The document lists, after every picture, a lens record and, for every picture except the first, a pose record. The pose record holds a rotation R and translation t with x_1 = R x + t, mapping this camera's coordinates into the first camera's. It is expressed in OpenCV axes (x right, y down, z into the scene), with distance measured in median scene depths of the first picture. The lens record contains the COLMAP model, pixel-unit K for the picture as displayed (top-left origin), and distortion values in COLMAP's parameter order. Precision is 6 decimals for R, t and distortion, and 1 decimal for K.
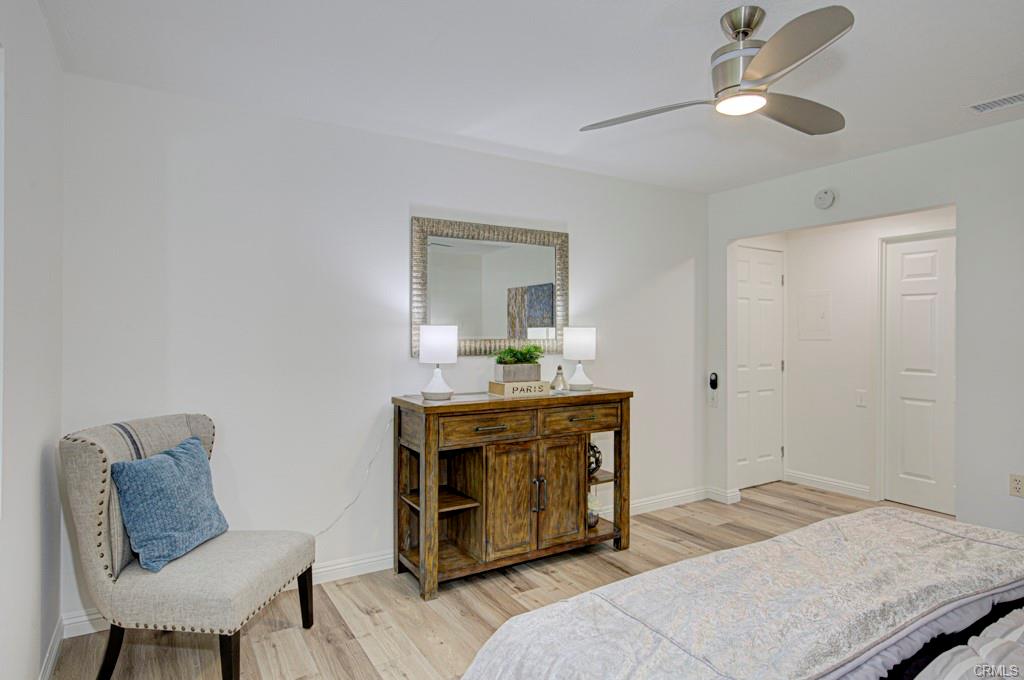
lens RADIAL K [[583.1, 0, 531.7], [0, 583.1, 326.9], [0, 0, 1]] dist [0.002612, 0.000715]
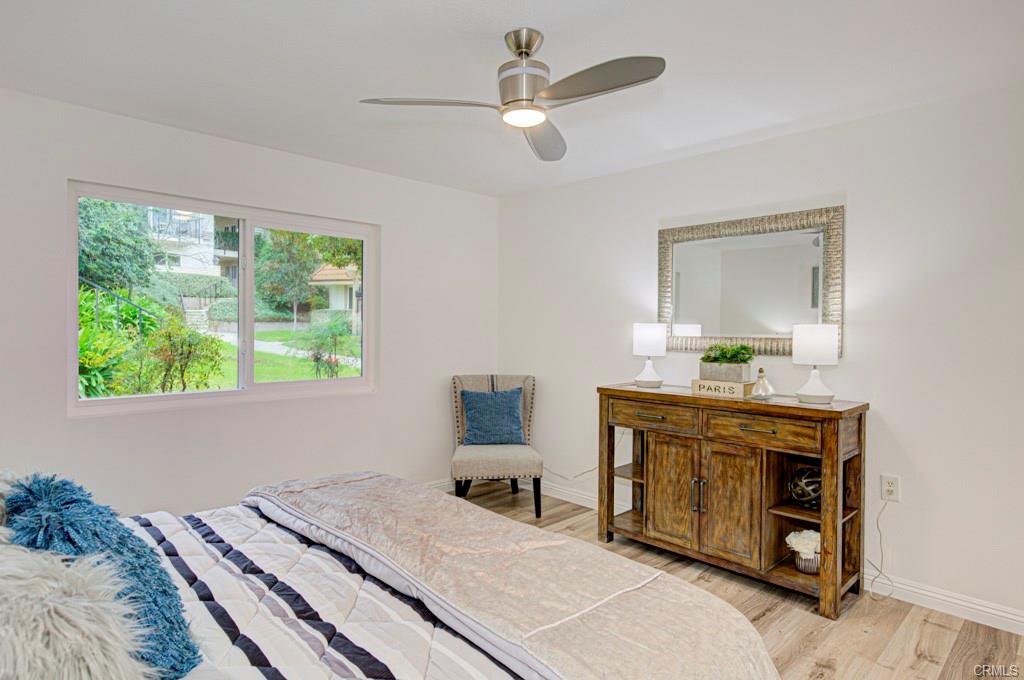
lens RADIAL K [[583.1, 0, 531.7], [0, 583.1, 326.9], [0, 0, 1]] dist [0.002612, 0.000715]
pose [[0.227554, 0.001636, -0.973764, 0.892941], [-0.000793, 0.999999, 0.001494, 0.003211], [0.973765, 0.000432, 0.227555, 0.498932]]
